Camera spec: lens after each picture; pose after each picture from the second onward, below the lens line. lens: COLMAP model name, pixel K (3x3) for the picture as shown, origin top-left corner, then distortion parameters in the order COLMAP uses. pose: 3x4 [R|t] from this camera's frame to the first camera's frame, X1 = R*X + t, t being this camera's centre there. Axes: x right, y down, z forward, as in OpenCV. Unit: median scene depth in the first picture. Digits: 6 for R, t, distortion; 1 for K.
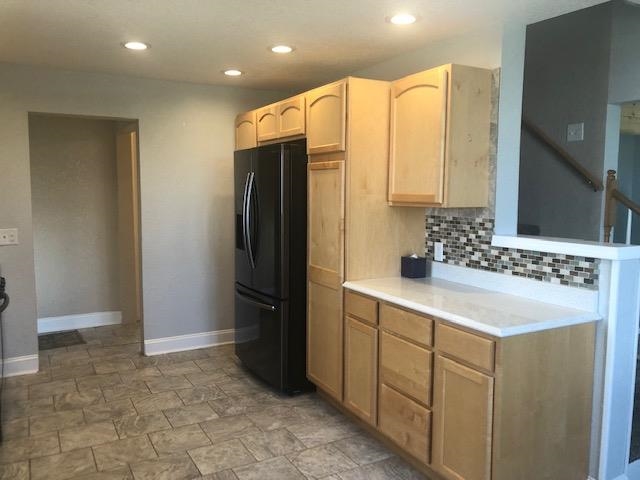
lens RADIAL K [[514.4, 0, 318.2], [0, 514.4, 233.3], [0, 0, 1]] dist [0.000319, -0.002514]
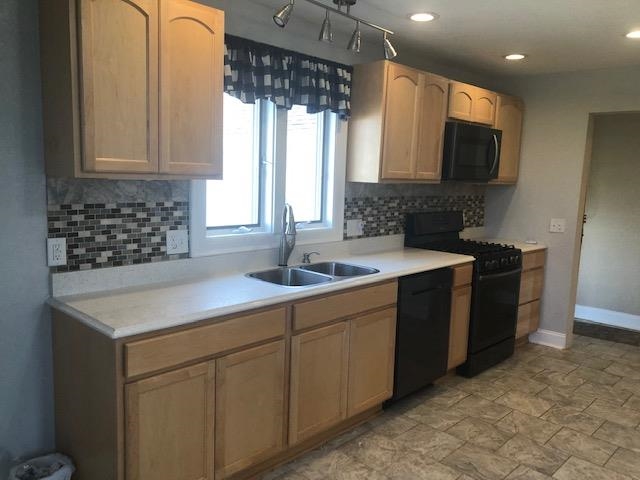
lens RADIAL K [[514.4, 0, 318.4], [0, 514.4, 245.6], [0, 0, 1]] dist [0.000319, -0.002514]
pose [[0.288955, 0.145327, -0.946248, 0.388343], [-0.114190, 0.986587, 0.116652, -0.025932], [0.950508, 0.074344, 0.301674, 0.175288]]
